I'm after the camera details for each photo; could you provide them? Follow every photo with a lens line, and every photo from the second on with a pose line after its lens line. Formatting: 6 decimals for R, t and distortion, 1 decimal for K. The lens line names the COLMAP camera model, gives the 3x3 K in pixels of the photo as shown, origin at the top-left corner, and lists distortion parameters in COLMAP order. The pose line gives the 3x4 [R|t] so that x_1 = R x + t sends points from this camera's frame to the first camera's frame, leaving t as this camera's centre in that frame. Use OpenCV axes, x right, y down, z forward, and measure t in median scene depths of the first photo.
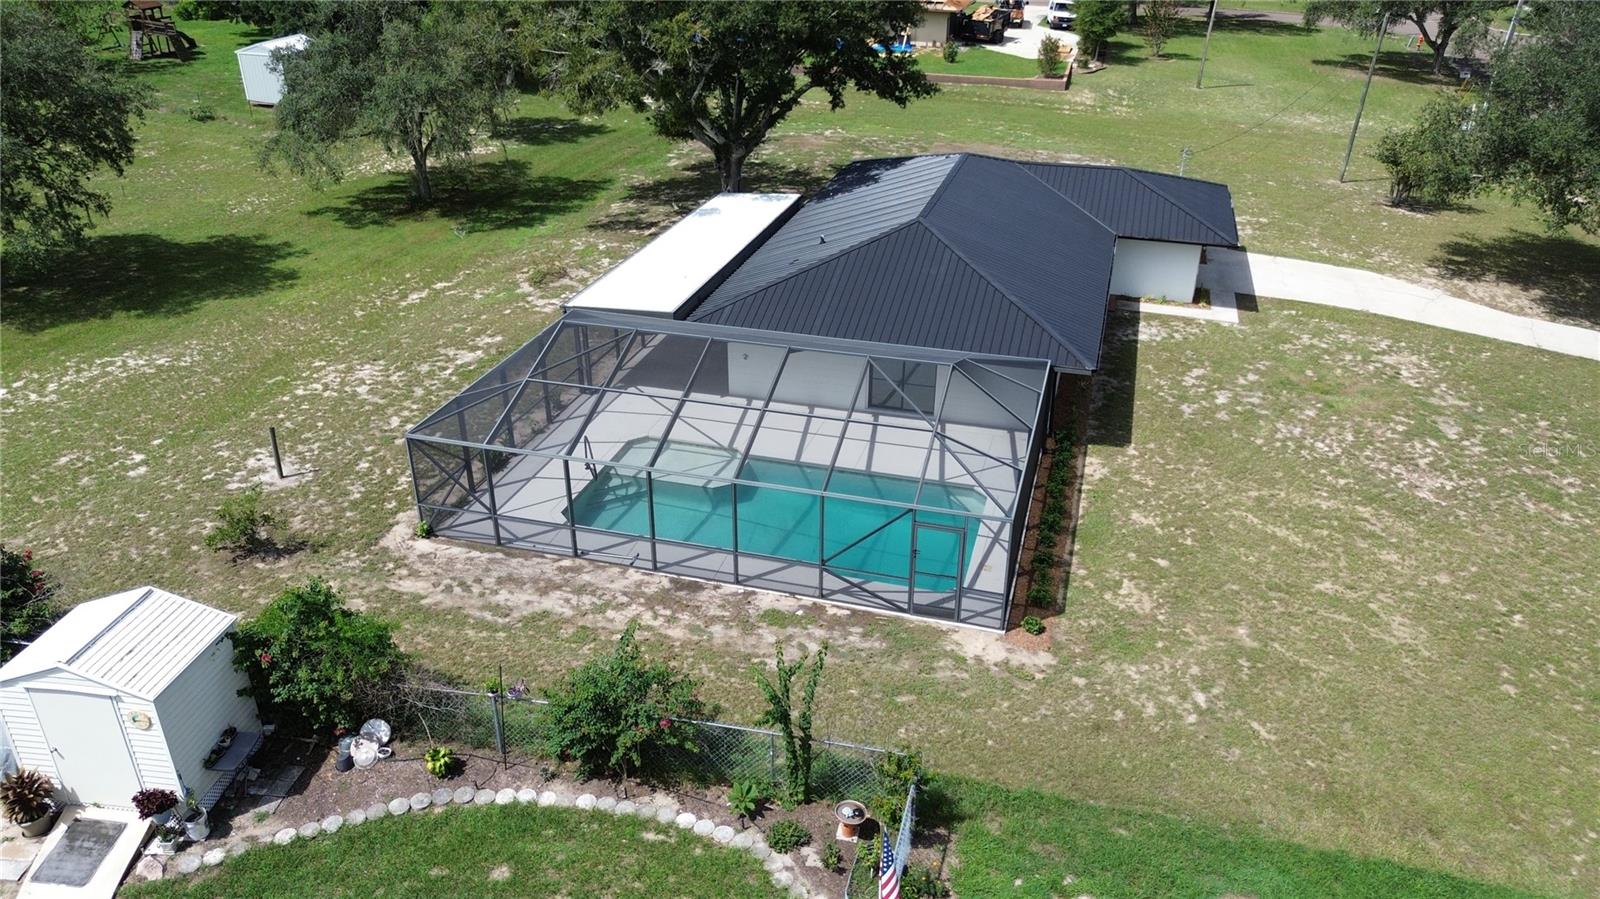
lens RADIAL K [[1136.6, 0, 796.7], [0, 1136.6, 454.0], [0, 0, 1]] dist [0.052460, -0.043613]
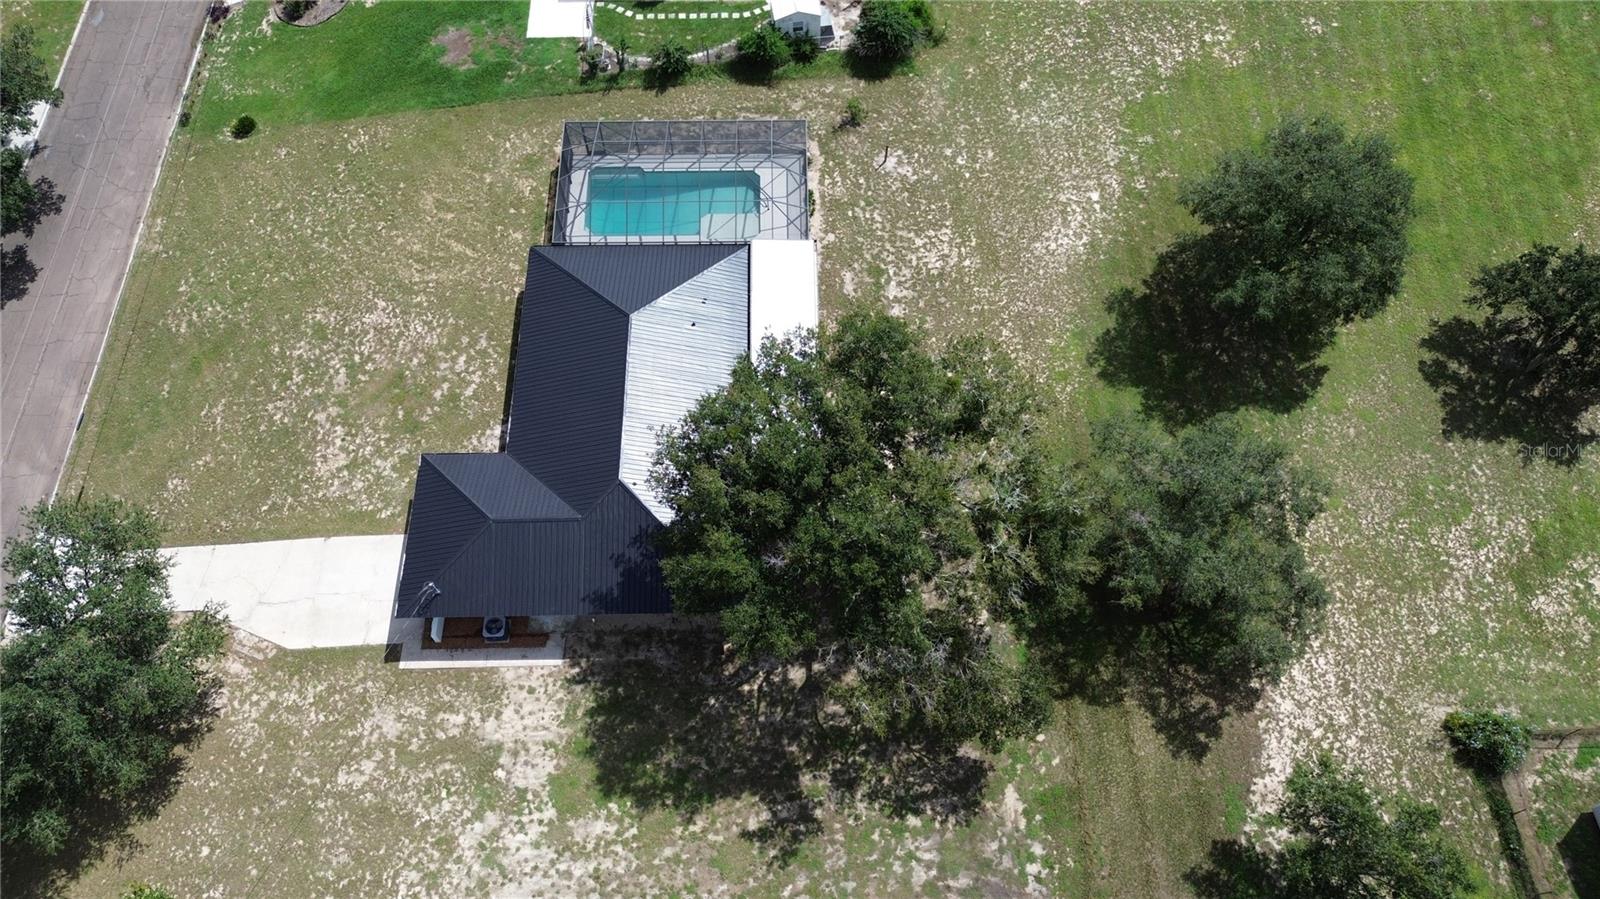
lens RADIAL K [[1136.6, 0, 796.7], [0, 1136.6, 454.0], [0, 0, 1]] dist [0.052460, -0.043613]
pose [[-0.956973, 0.256768, -0.135181, 0.149312], [-0.134769, 0.019287, 0.990689, -1.812167], [0.256984, 0.966281, 0.016147, 1.214145]]
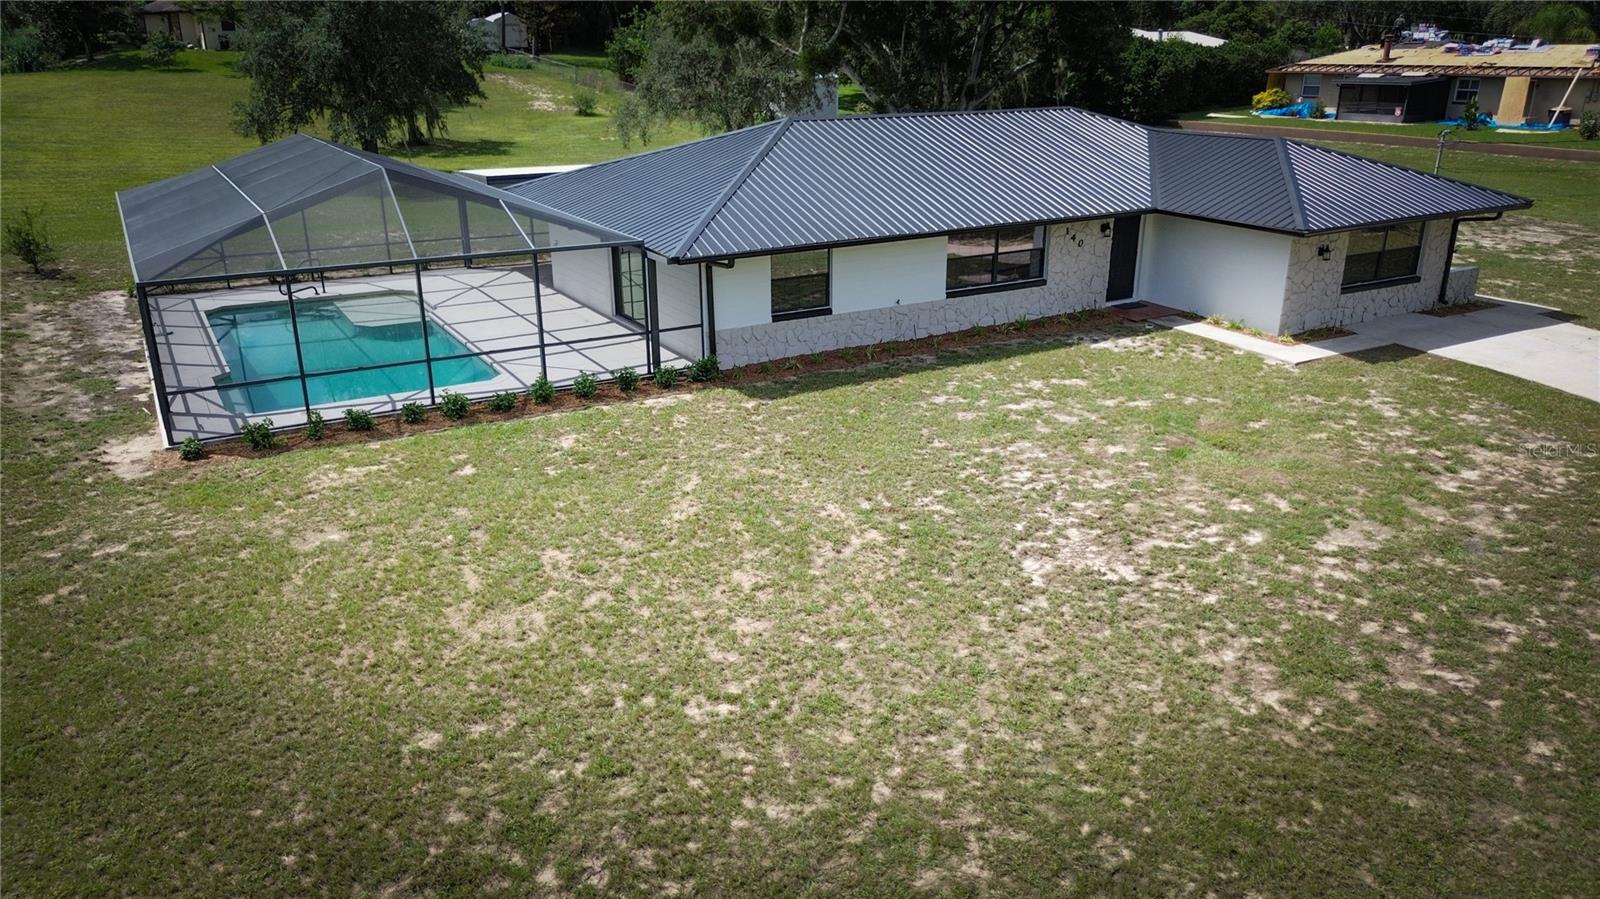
lens RADIAL K [[1136.6, 0, 796.7], [0, 1136.6, 454.0], [0, 0, 1]] dist [0.052460, -0.043613]
pose [[0.723112, 0.228418, -0.651870, 0.679468], [-0.313737, 0.949386, -0.015355, 0.024776], [0.615369, 0.215619, 0.758175, 0.446085]]
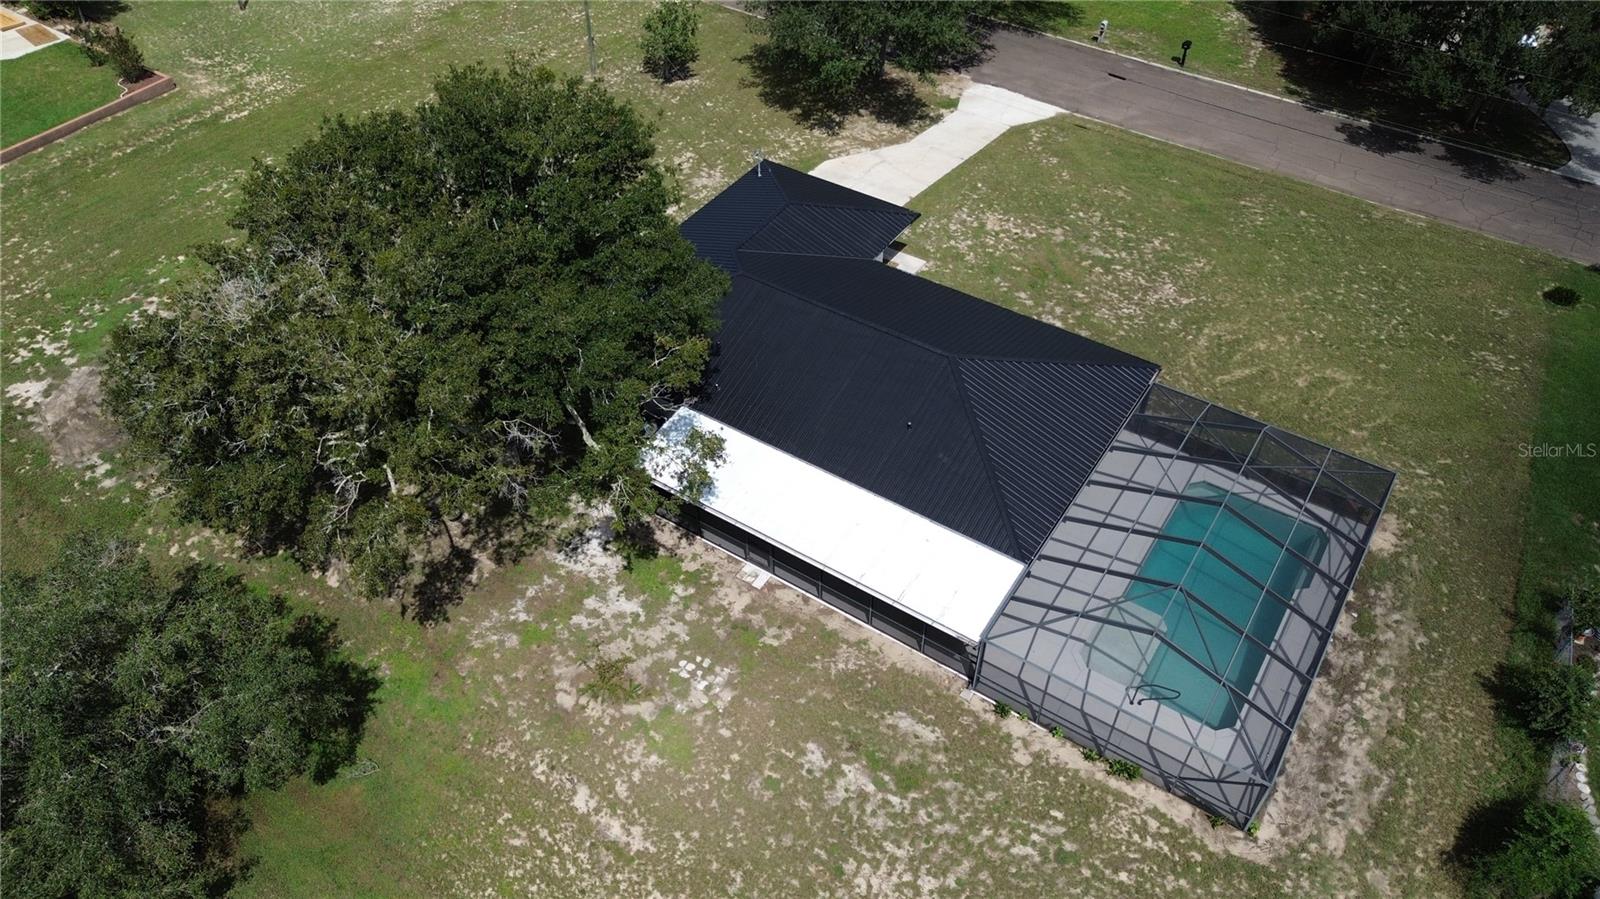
lens RADIAL K [[1136.6, 0, 796.7], [0, 1136.6, 454.0], [0, 0, 1]] dist [0.052460, -0.043613]
pose [[0.297024, -0.679647, 0.670713, -0.762809], [0.442956, 0.720335, 0.533767, -0.806860], [-0.845912, 0.138555, 0.515011, 0.554528]]
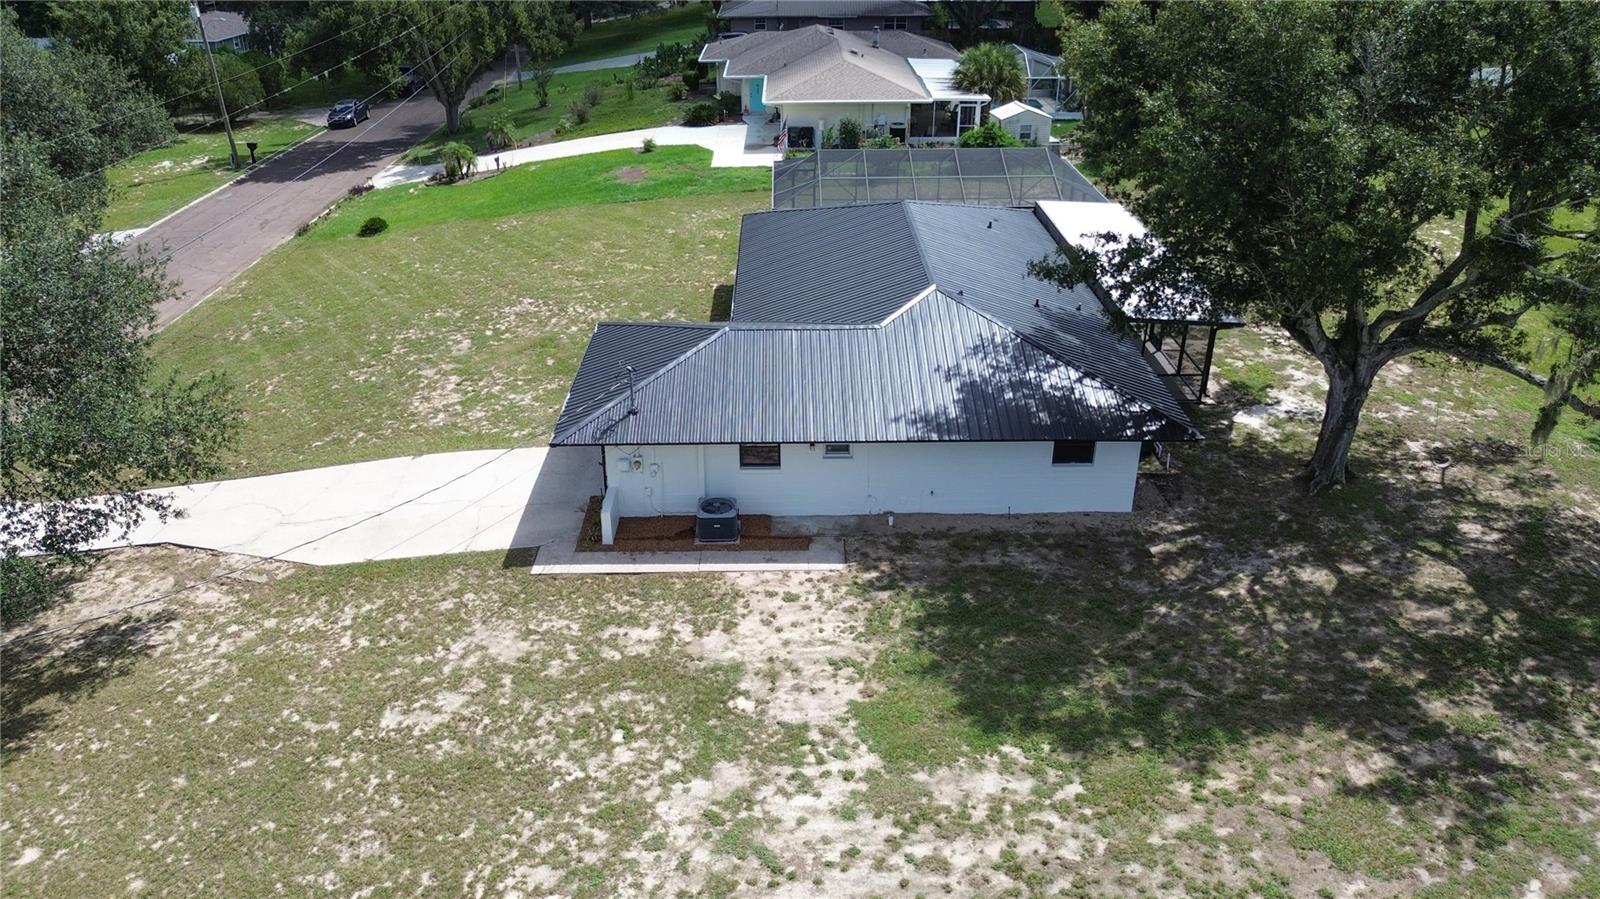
lens RADIAL K [[1136.6, 0, 796.7], [0, 1136.6, 454.0], [0, 0, 1]] dist [0.052460, -0.043613]
pose [[-0.956766, 0.133289, -0.258520, 0.532465], [-0.133212, 0.589310, 0.796849, -0.936219], [0.258559, 0.796836, -0.546076, 1.776373]]
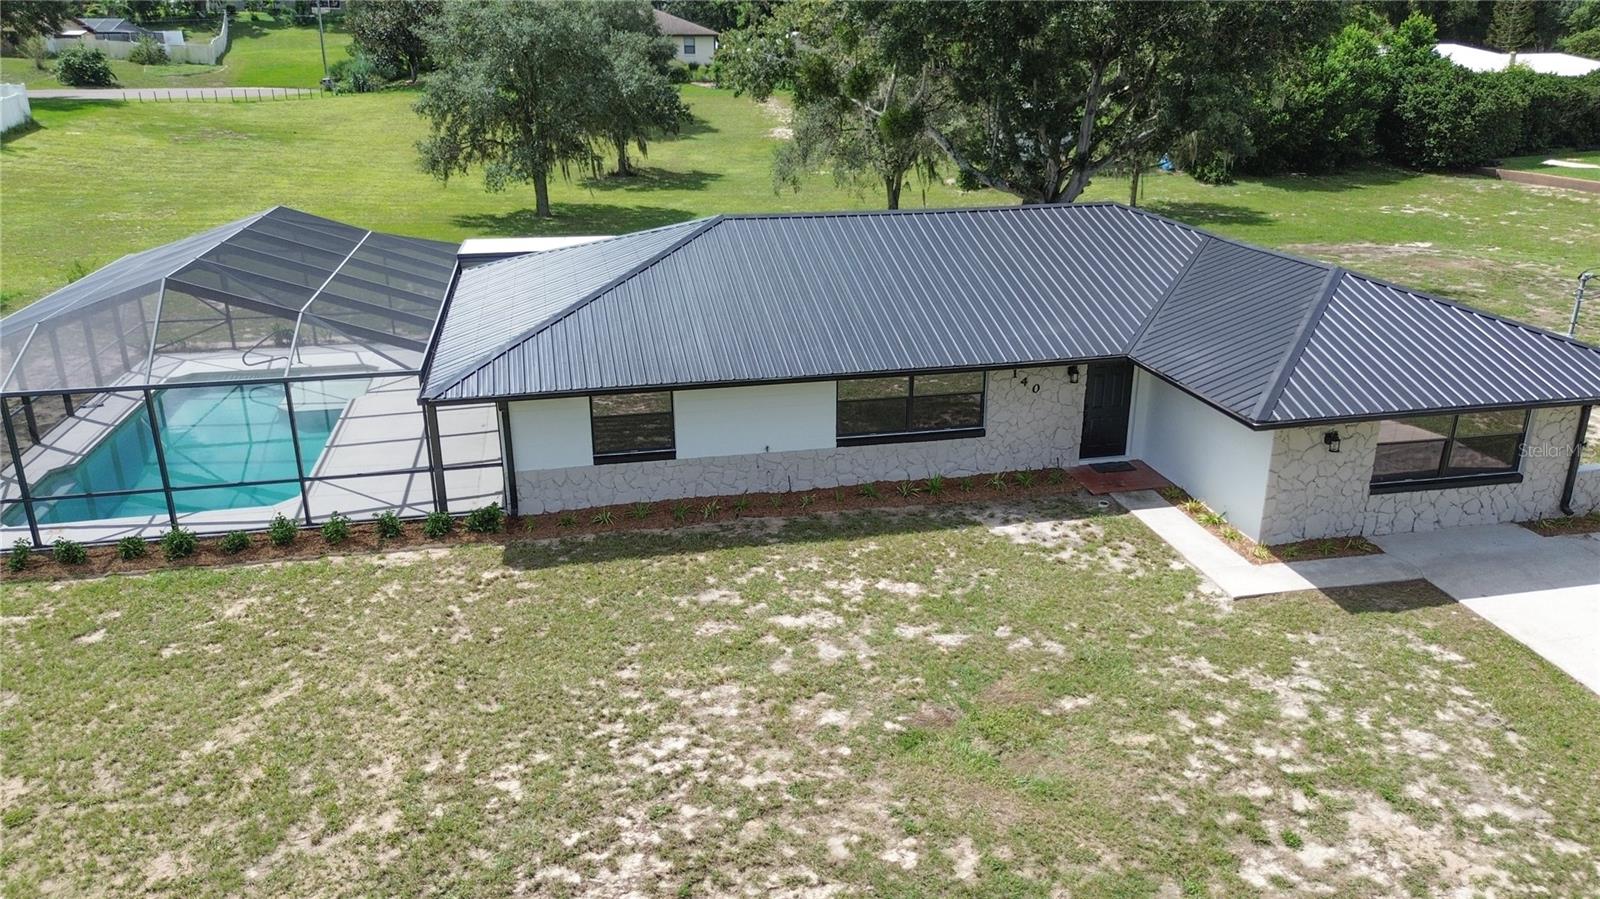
lens RADIAL K [[1136.6, 0, 796.7], [0, 1136.6, 454.0], [0, 0, 1]] dist [0.052460, -0.043613]
pose [[0.475640, 0.292274, -0.829664, 0.743159], [-0.402141, 0.911102, 0.090419, -0.155352], [0.782336, 0.290635, 0.550892, 0.690273]]
